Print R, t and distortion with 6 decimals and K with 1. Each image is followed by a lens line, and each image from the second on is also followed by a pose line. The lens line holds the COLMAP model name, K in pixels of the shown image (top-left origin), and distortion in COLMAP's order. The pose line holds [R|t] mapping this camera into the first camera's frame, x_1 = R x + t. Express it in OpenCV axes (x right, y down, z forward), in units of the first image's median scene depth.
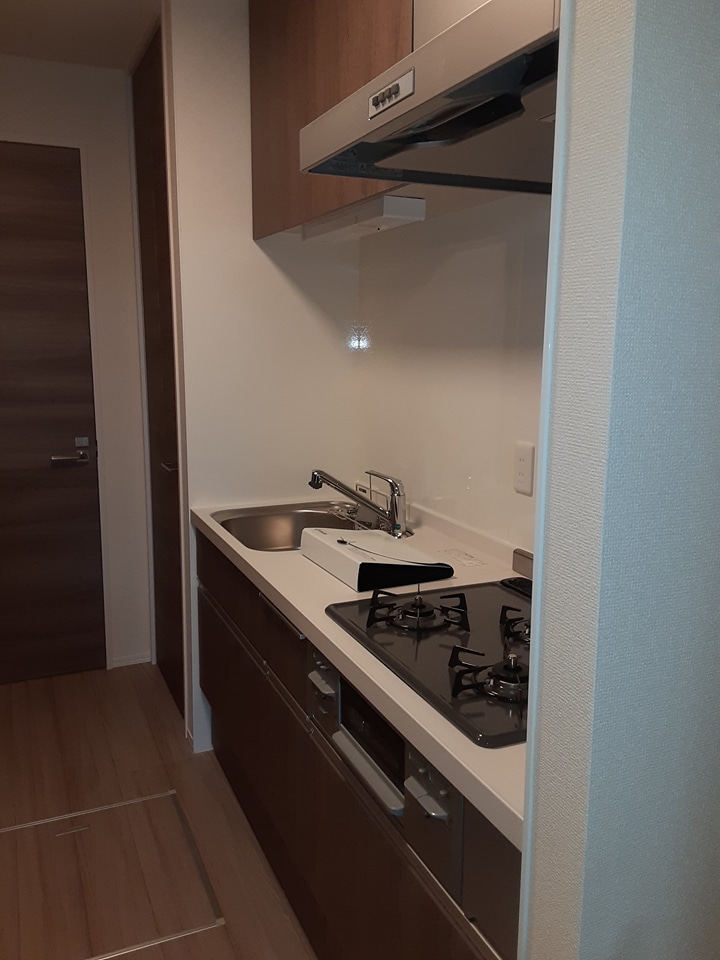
lens RADIAL K [[774.9, 0, 362.8], [0, 774.9, 471.5], [0, 0, 1]] dist [0.075102, -0.116083]
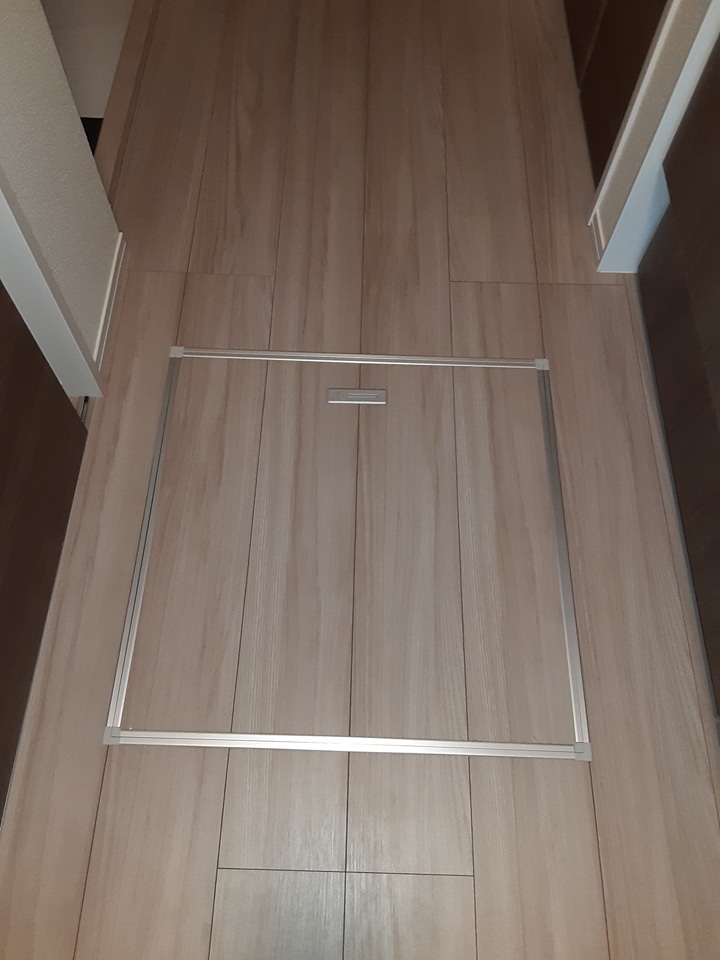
lens RADIAL K [[774.9, 0, 355.0], [0, 774.9, 479.7], [0, 0, 1]] dist [0.075102, -0.116083]
pose [[0.900035, 0.387950, -0.198574, -0.242389], [-0.071837, 0.581464, 0.810395, 0.045643], [0.429856, -0.715119, 0.551207, 0.659444]]
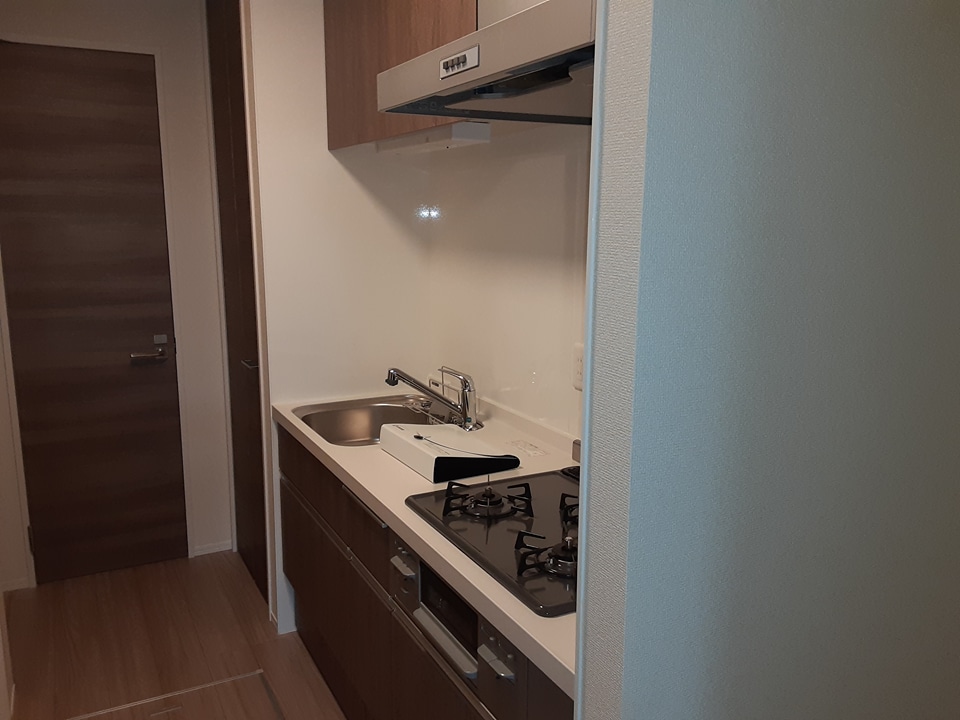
lens RADIAL K [[774.9, 0, 487.8], [0, 774.9, 365.0], [0, 0, 1]] dist [0.075102, -0.116083]
pose [[0.997334, -0.012846, 0.071838, -0.005345], [0.011475, 0.999745, 0.019461, -0.026872], [-0.072069, -0.018585, 0.997226, -0.084347]]
